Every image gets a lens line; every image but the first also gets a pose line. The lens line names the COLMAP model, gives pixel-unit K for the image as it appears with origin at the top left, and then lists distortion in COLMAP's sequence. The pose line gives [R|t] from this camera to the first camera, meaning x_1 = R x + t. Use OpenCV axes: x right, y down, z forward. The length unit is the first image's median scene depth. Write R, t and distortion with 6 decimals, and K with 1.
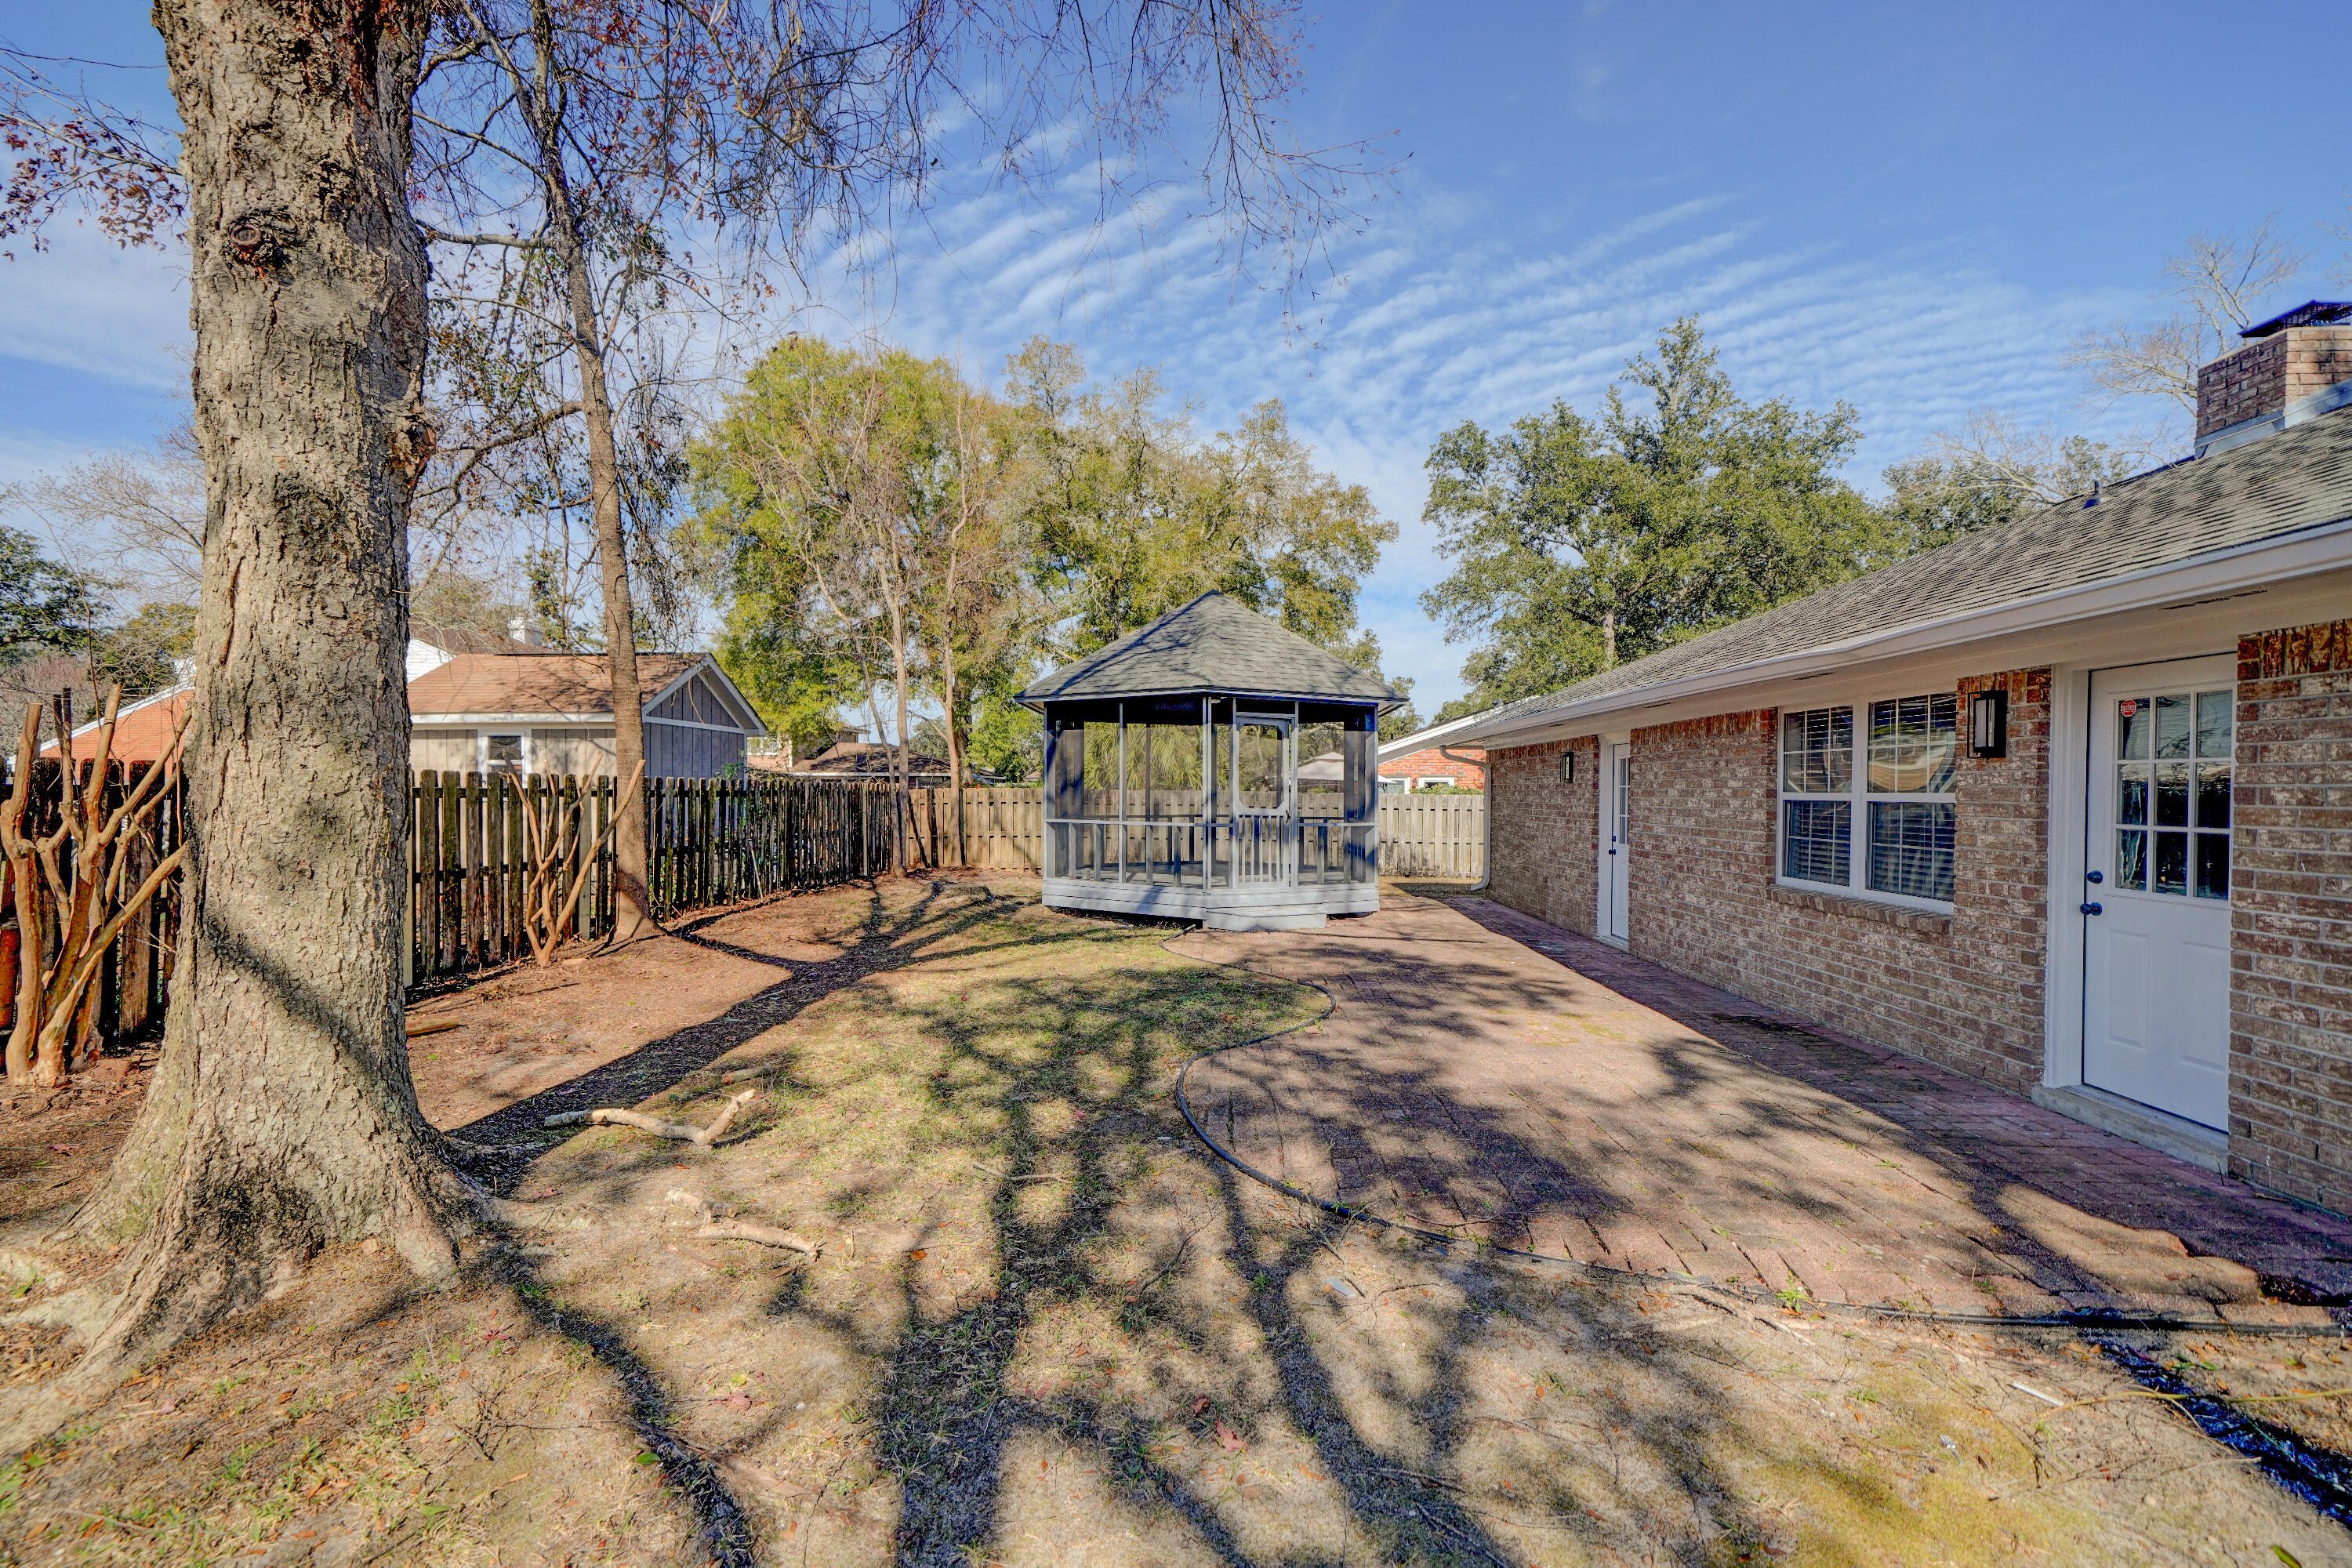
lens RADIAL K [[959.7, 0, 1160.3], [0, 959.7, 795.6], [0, 0, 1]] dist [0.006225, 0.000034]
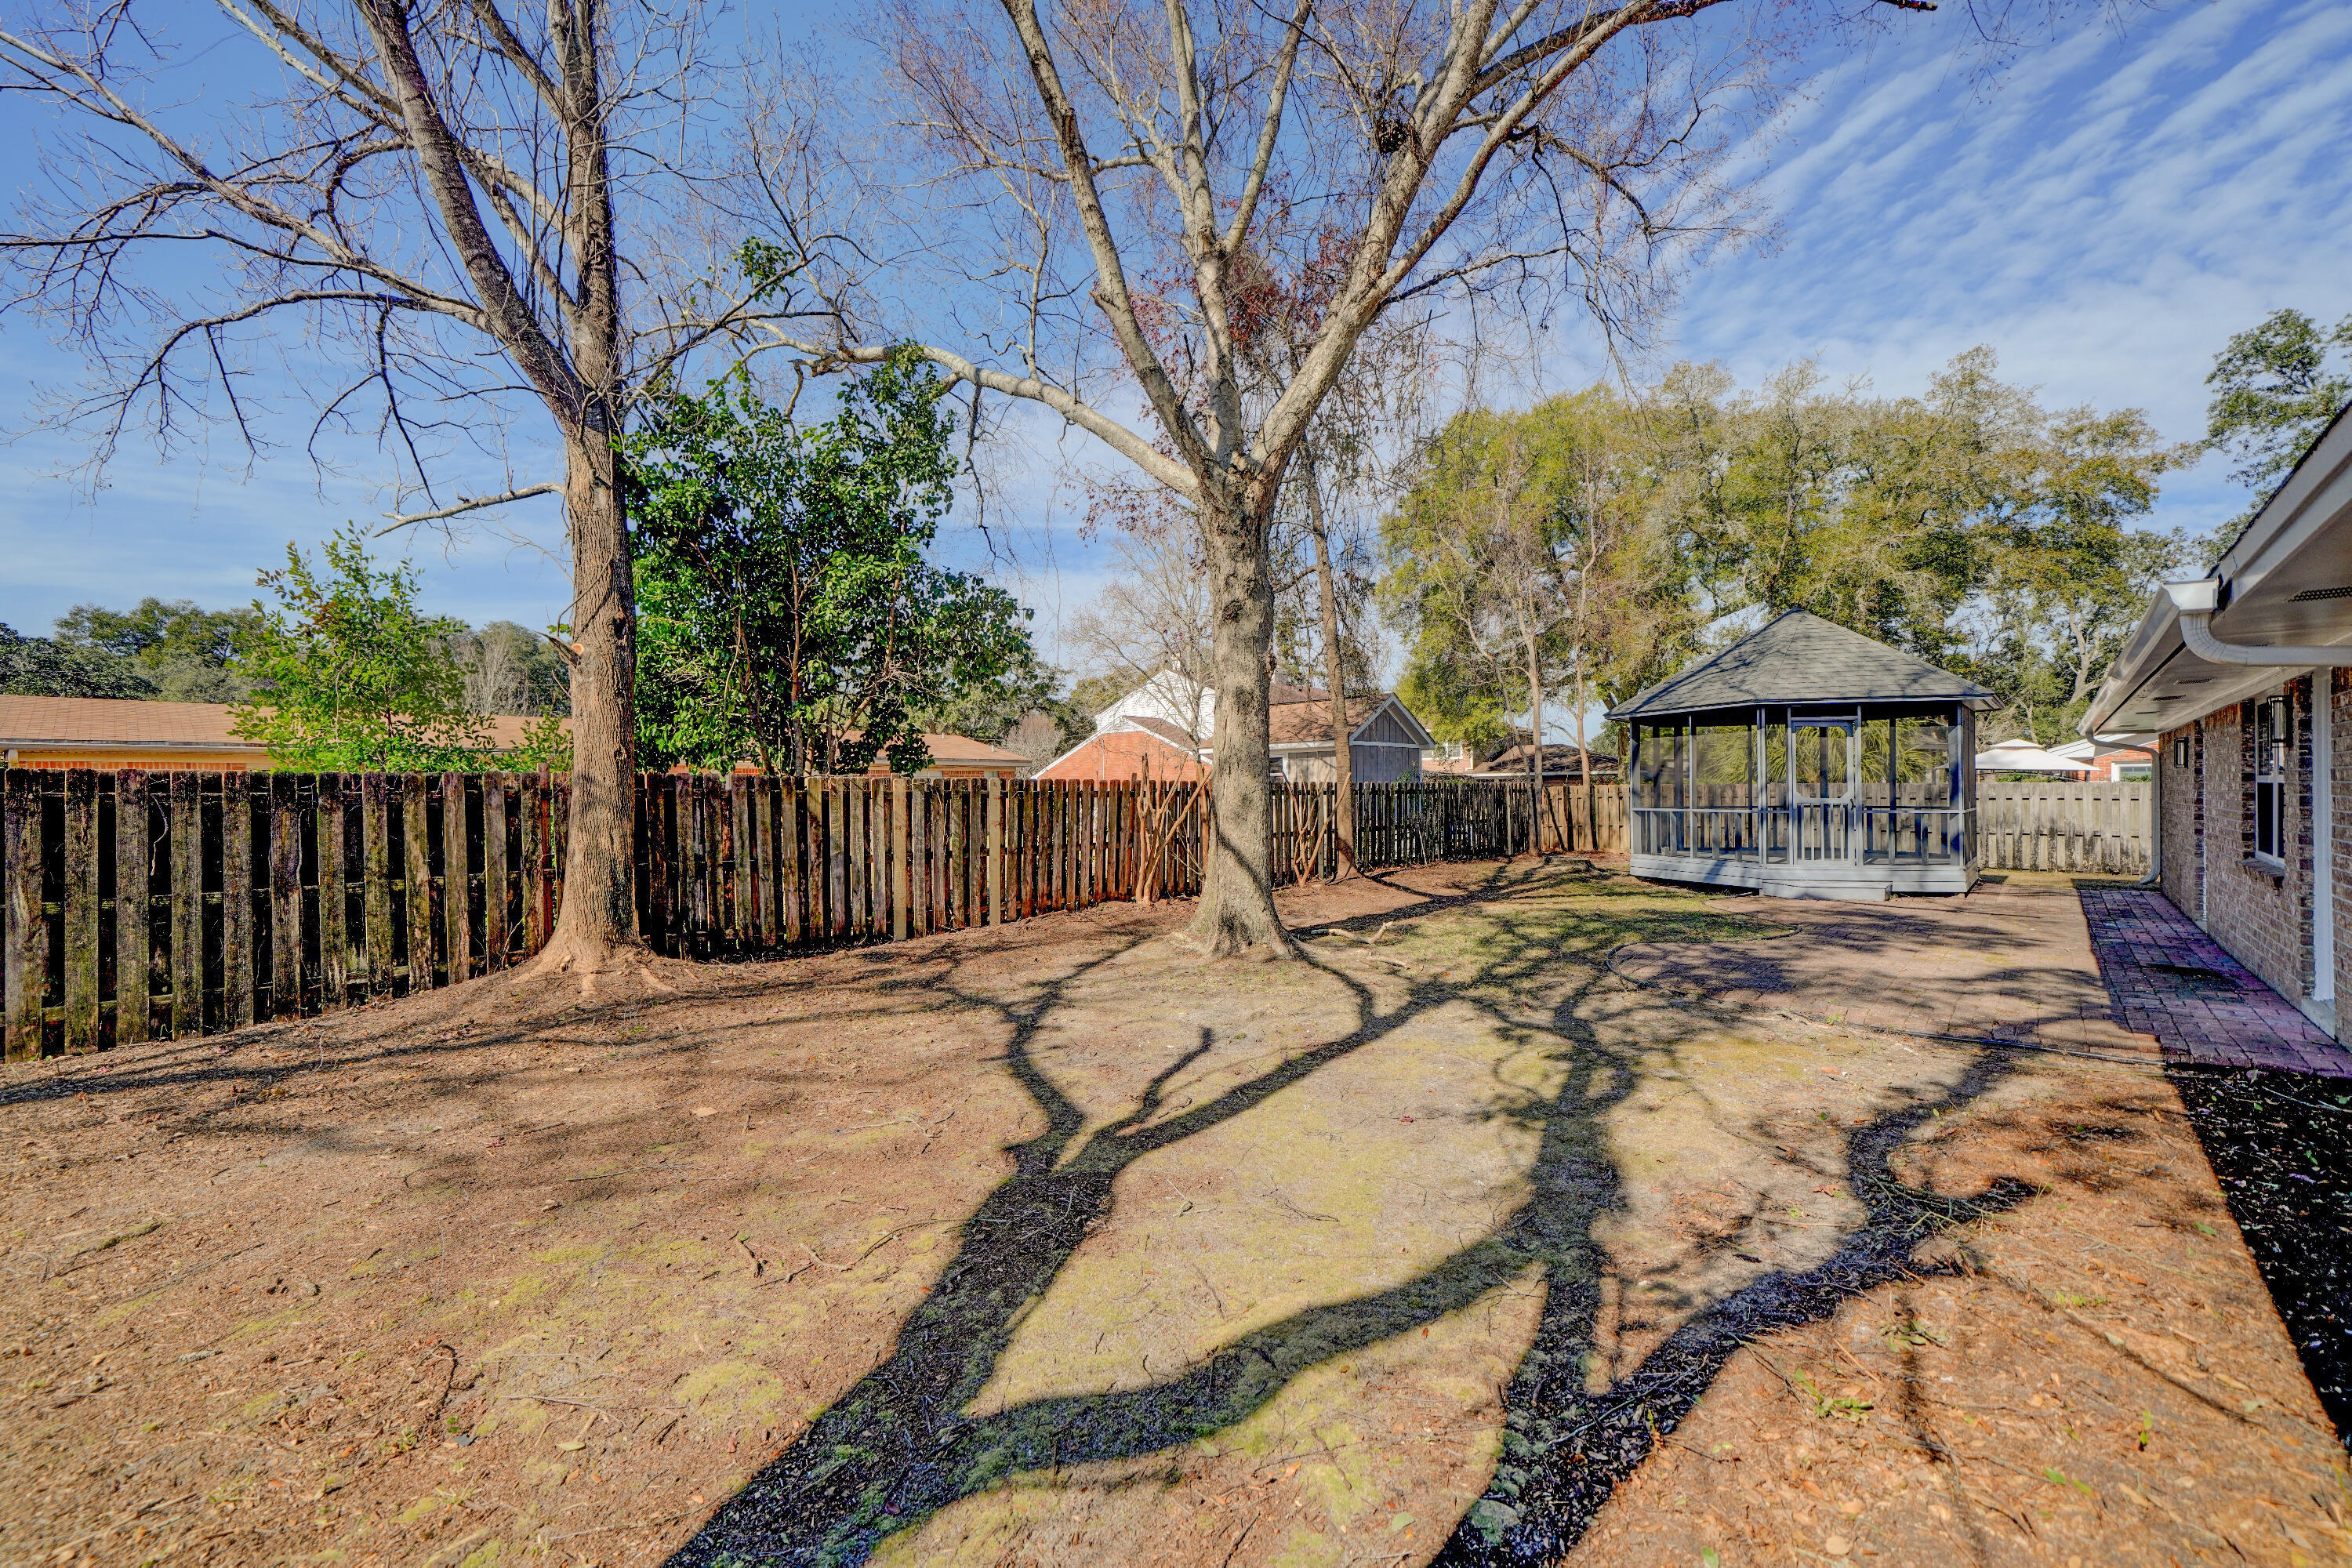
lens RADIAL K [[959.7, 0, 1160.3], [0, 959.7, 795.6], [0, 0, 1]] dist [0.006225, 0.000034]
pose [[0.767176, -0.011752, -0.641329, 0.247604], [0.012066, 0.999920, -0.003889, 0.005573], [0.641323, -0.004754, 0.767256, -0.437600]]
